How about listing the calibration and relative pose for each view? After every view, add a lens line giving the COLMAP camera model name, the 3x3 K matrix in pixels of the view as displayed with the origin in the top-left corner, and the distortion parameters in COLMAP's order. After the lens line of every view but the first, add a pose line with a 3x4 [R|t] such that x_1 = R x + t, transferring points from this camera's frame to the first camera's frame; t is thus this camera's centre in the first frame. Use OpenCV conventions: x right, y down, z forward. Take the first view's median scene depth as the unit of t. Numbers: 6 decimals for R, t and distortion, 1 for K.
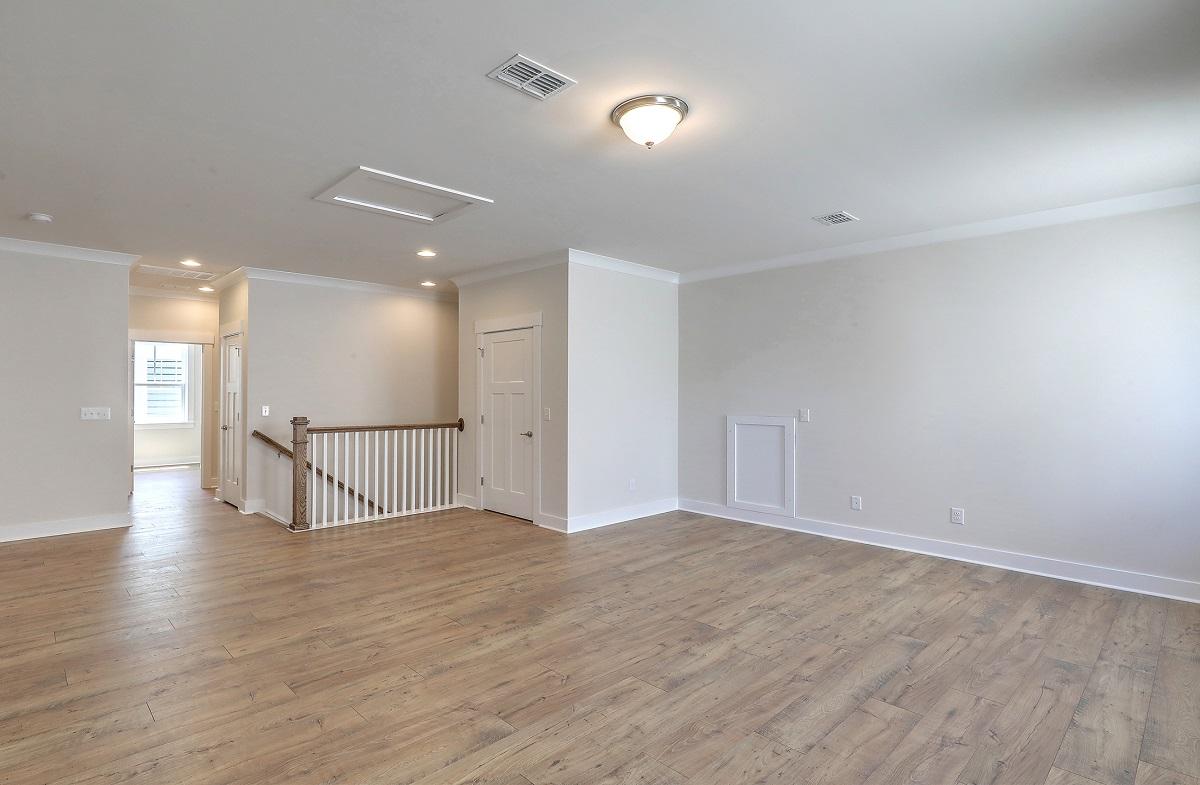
lens RADIAL K [[545.2, 0, 606.2], [0, 545.2, 396.3], [0, 0, 1]] dist [0.000841, 0.000617]
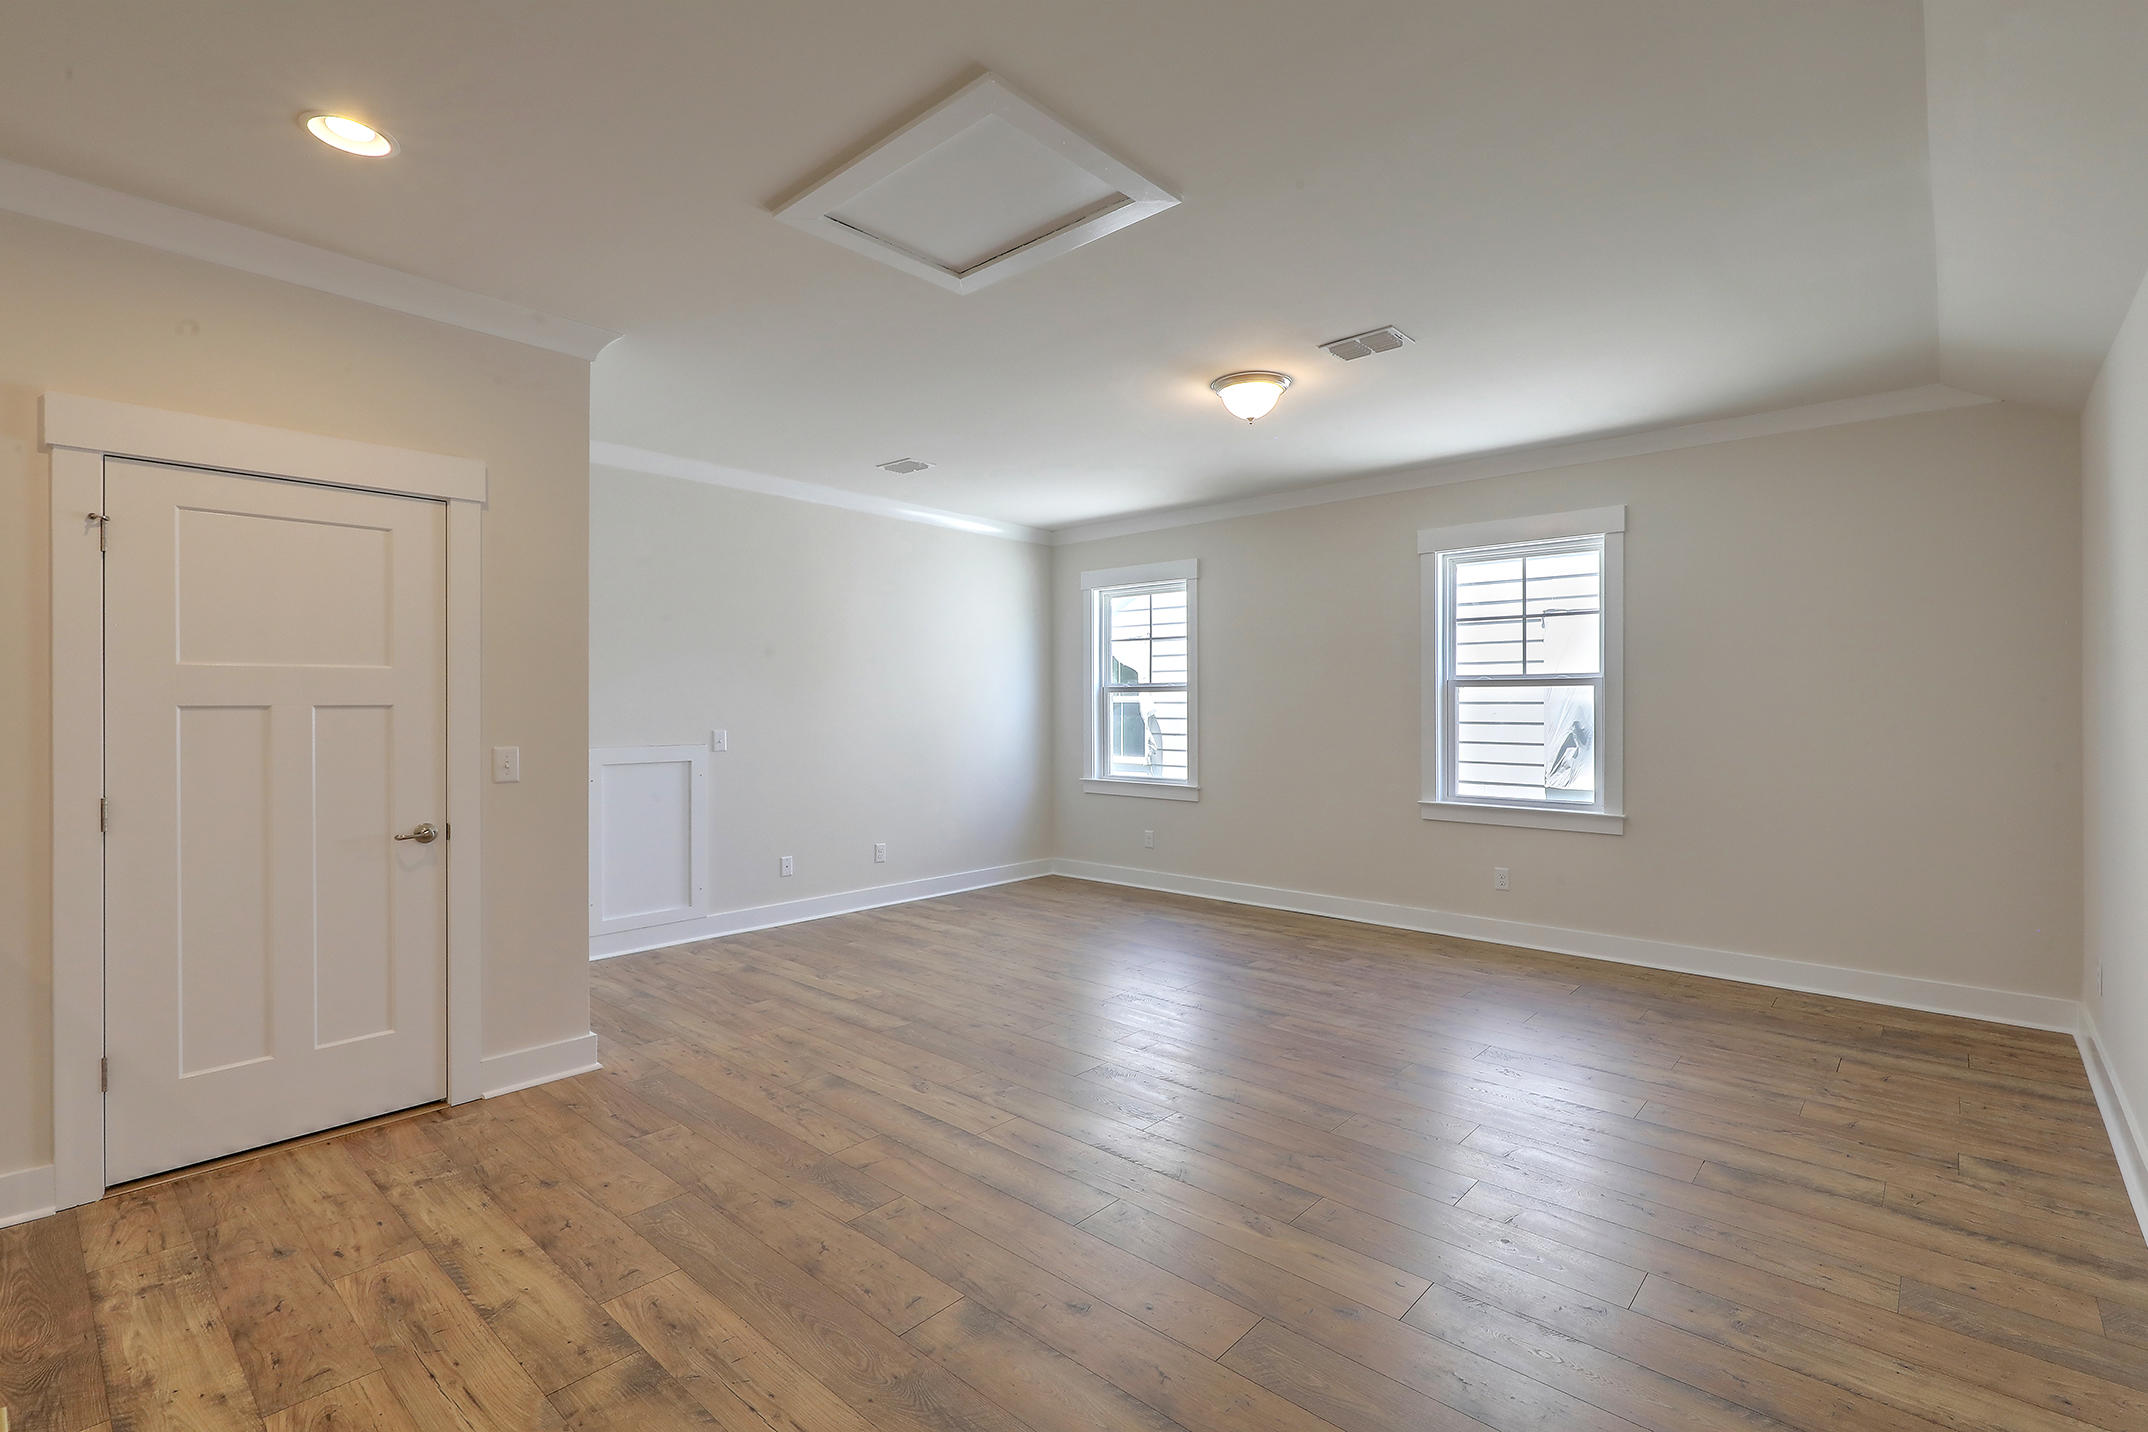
lens RADIAL K [[972.1, 0, 1084.4], [0, 972.1, 708.4], [0, 0, 1]] dist [0.002647, 0.001413]
pose [[-0.019047, -0.005978, 0.999801, -0.931816], [0.005218, 0.999968, 0.006079, -0.006064], [-0.999805, 0.005333, -0.019015, 0.815173]]
